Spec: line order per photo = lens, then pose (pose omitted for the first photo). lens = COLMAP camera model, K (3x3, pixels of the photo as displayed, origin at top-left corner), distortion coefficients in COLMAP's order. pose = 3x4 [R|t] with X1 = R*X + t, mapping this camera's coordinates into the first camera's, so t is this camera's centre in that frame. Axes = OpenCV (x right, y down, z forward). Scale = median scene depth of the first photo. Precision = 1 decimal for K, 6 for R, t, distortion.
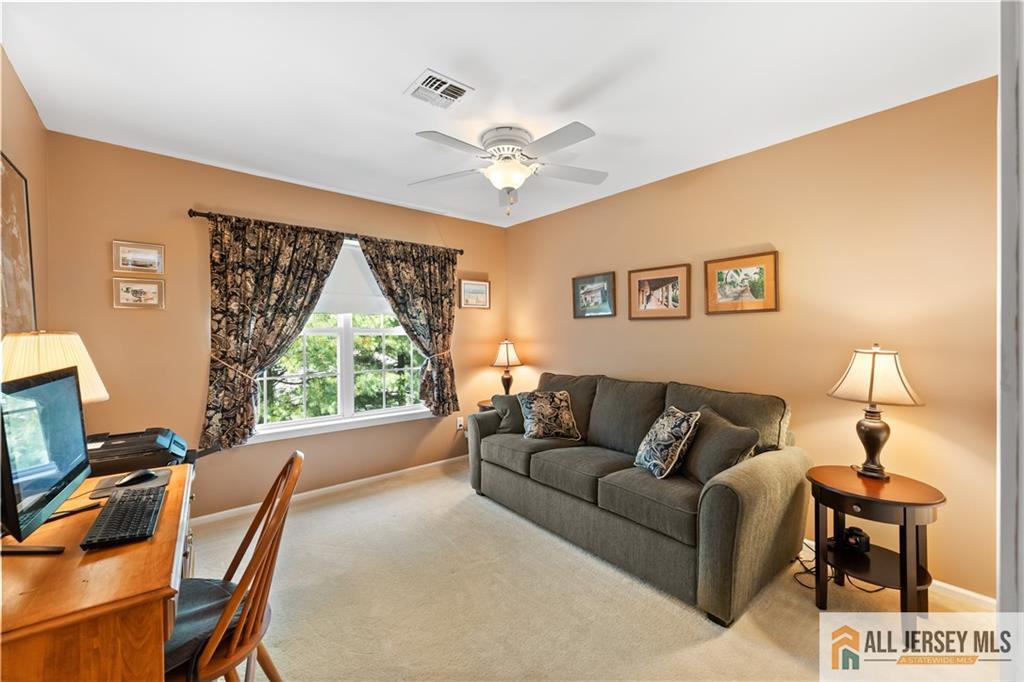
lens RADIAL K [[416.9, 0, 512.3], [0, 416.9, 336.3], [0, 0, 1]] dist [-0.004059, -0.000146]
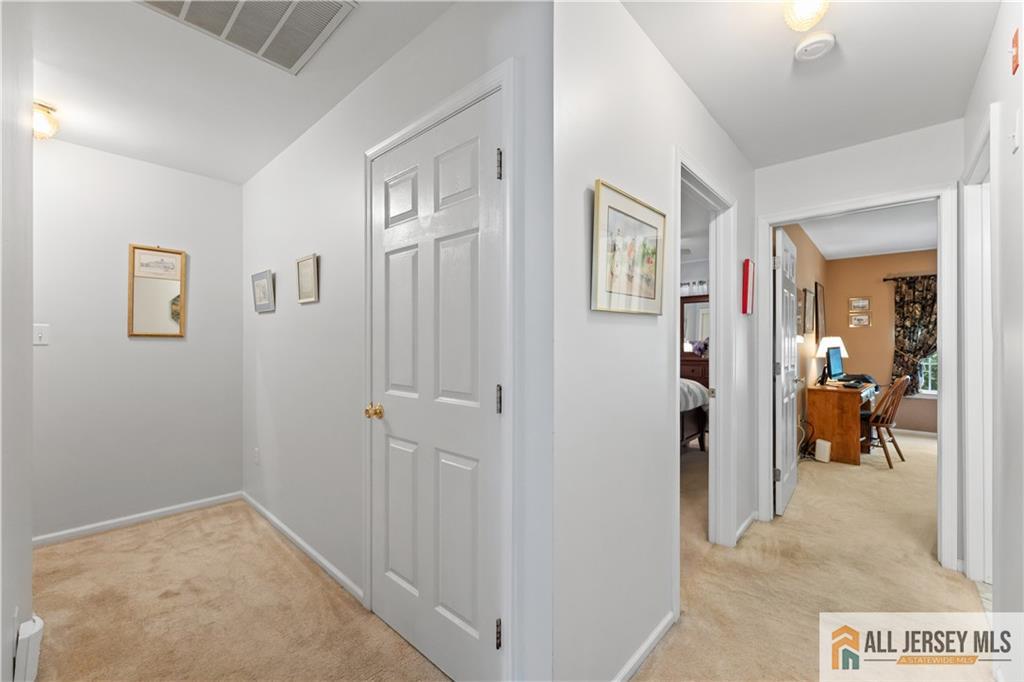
lens RADIAL K [[416.9, 0, 513.8], [0, 416.9, 345.3], [0, 0, 1]] dist [-0.004059, -0.000146]
pose [[0.130529, 0.007507, -0.991416, 0.995796], [-0.010245, 0.999928, 0.006222, 0.035674], [0.991392, 0.009344, 0.130596, -1.053105]]
